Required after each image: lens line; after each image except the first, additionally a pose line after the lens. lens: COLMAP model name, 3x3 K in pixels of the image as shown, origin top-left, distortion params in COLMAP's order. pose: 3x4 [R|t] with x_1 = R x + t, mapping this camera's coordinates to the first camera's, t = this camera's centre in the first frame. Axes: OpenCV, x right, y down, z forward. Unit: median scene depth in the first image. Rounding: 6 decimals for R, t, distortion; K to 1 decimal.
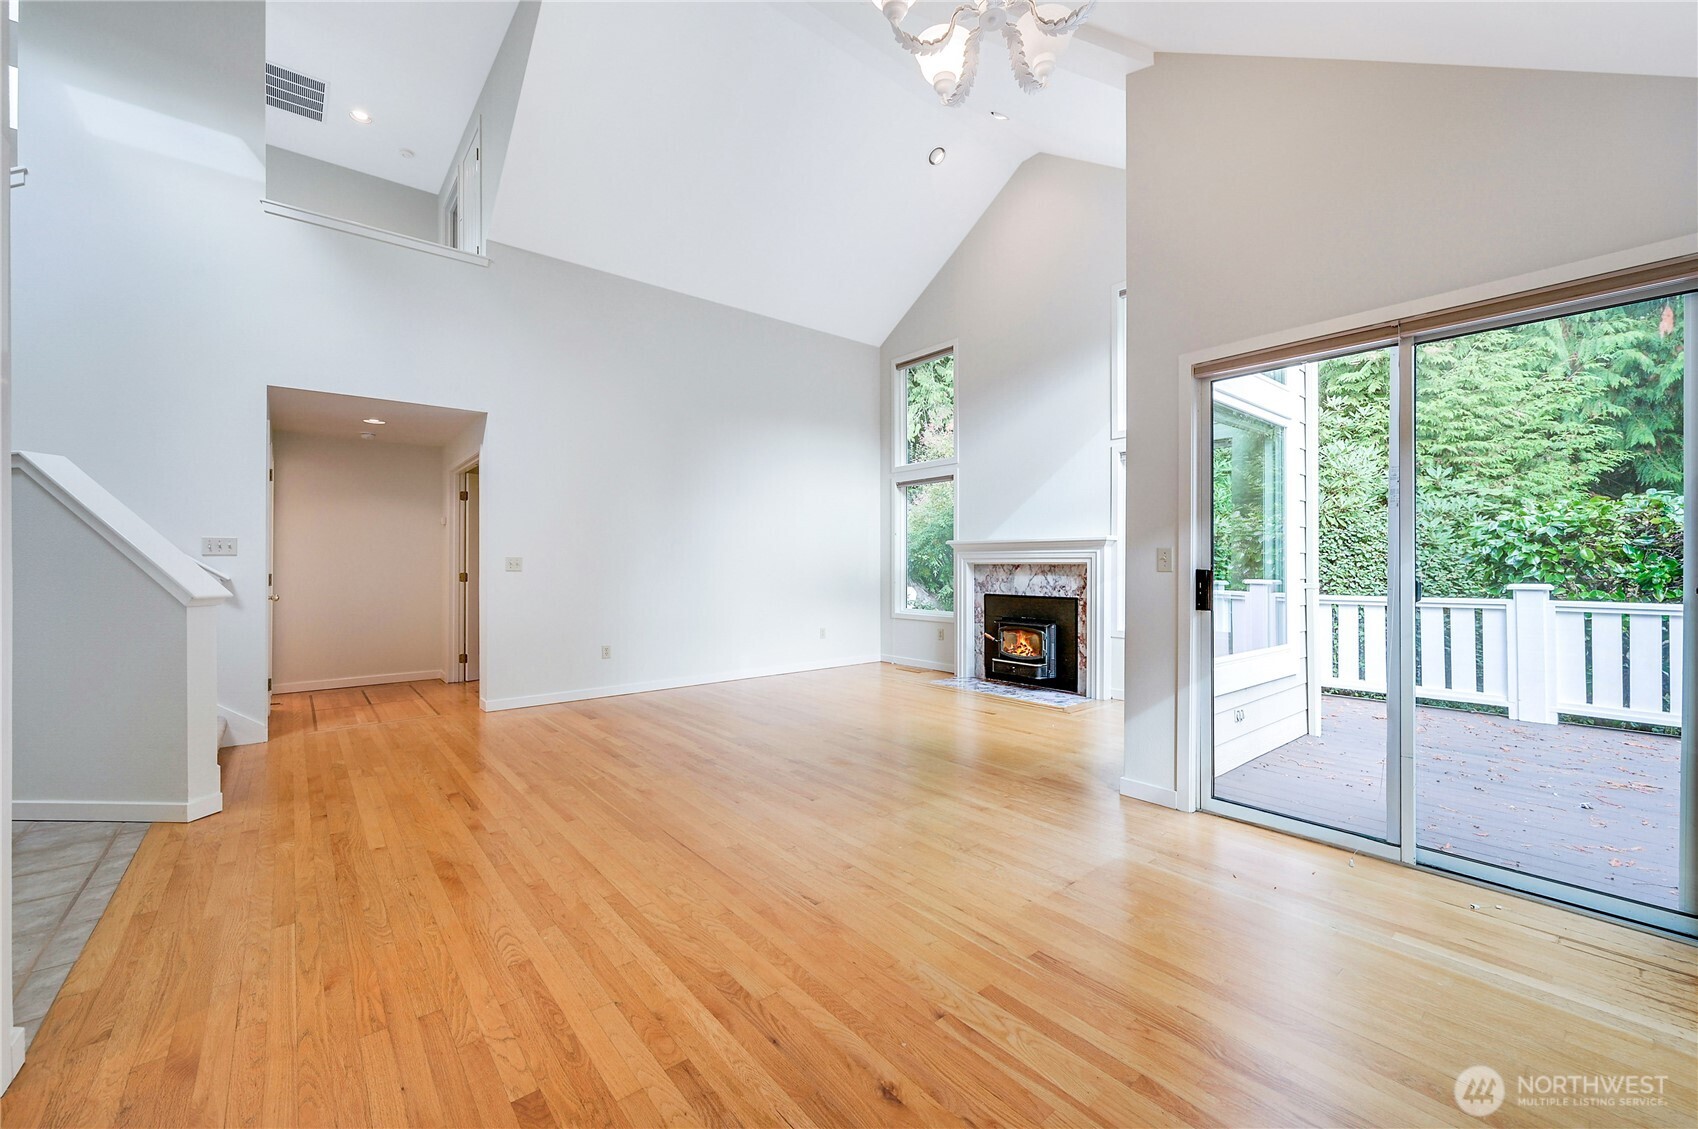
lens RADIAL K [[680.5, 0, 855.2], [0, 680.5, 564.3], [0, 0, 1]] dist [0.002093, -0.000374]
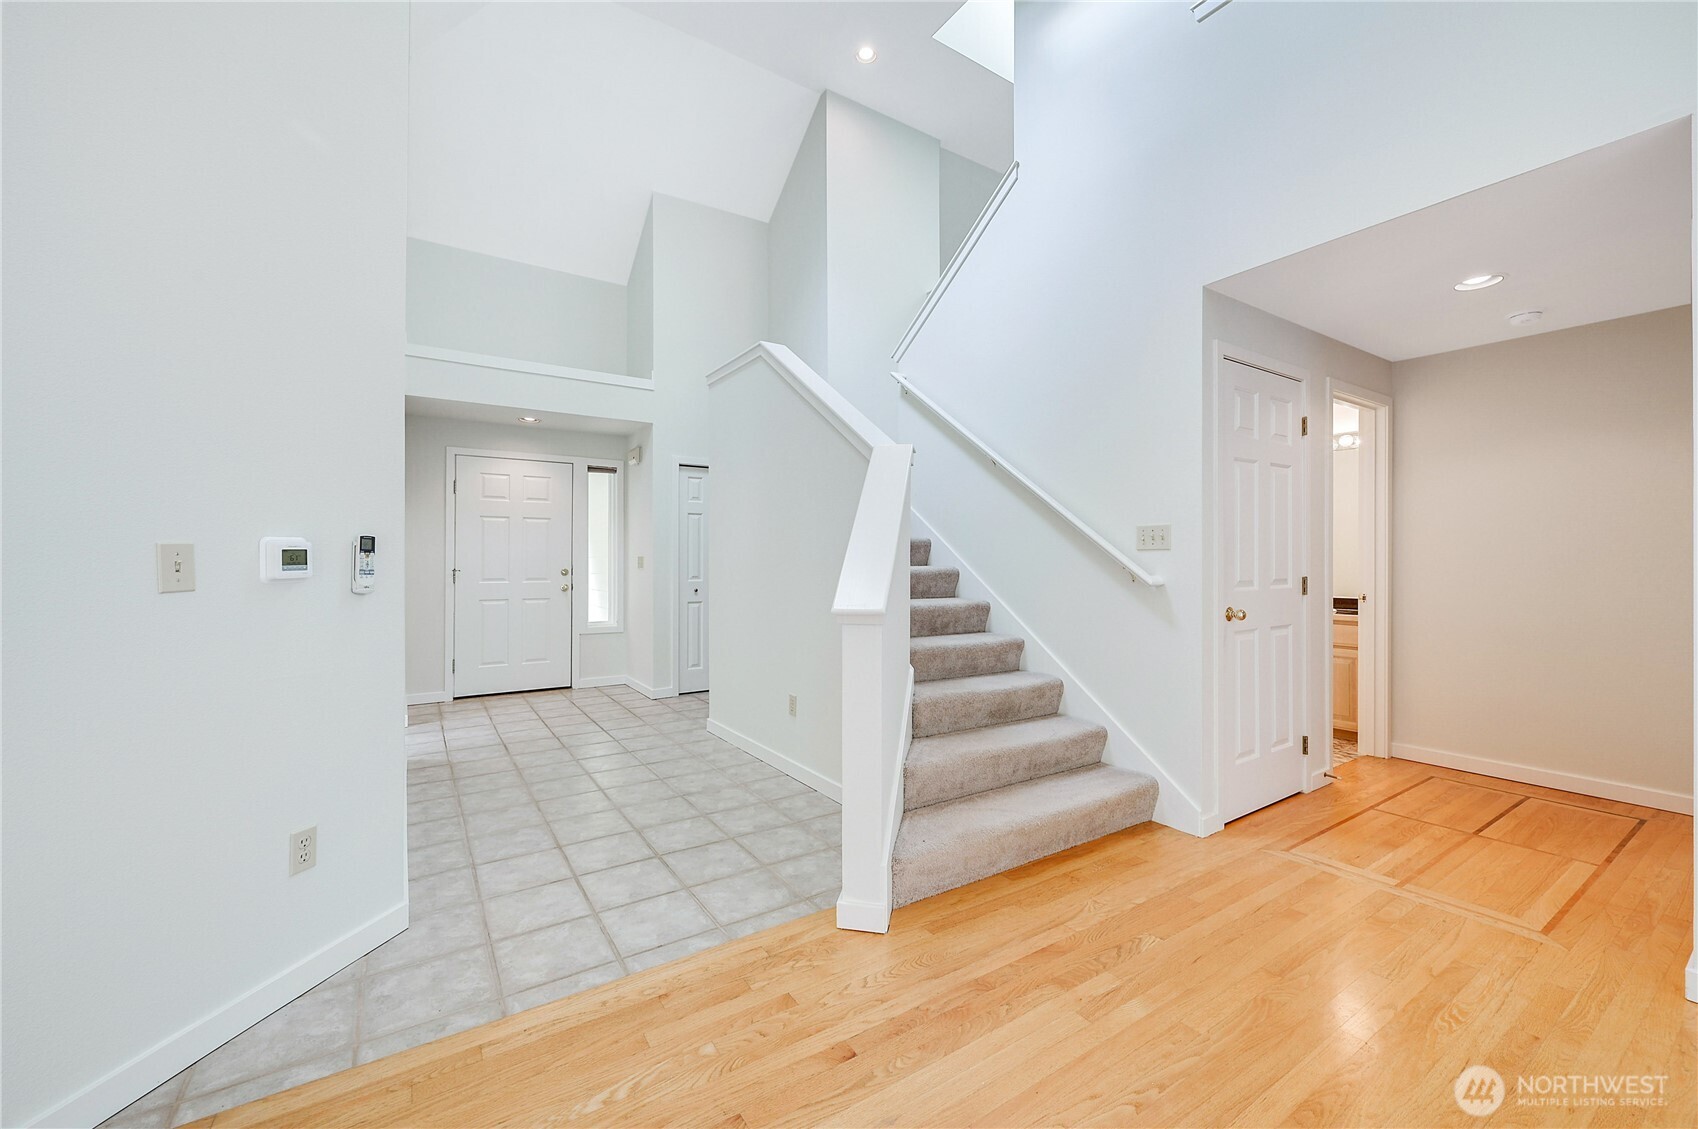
lens RADIAL K [[680.5, 0, 858.8], [0, 680.5, 564.0], [0, 0, 1]] dist [0.002093, -0.000374]
pose [[-0.116755, 0.003923, -0.993153, -0.135186], [0.001358, 0.999992, 0.003790, -0.002681], [0.993160, -0.000906, -0.116759, 0.538039]]
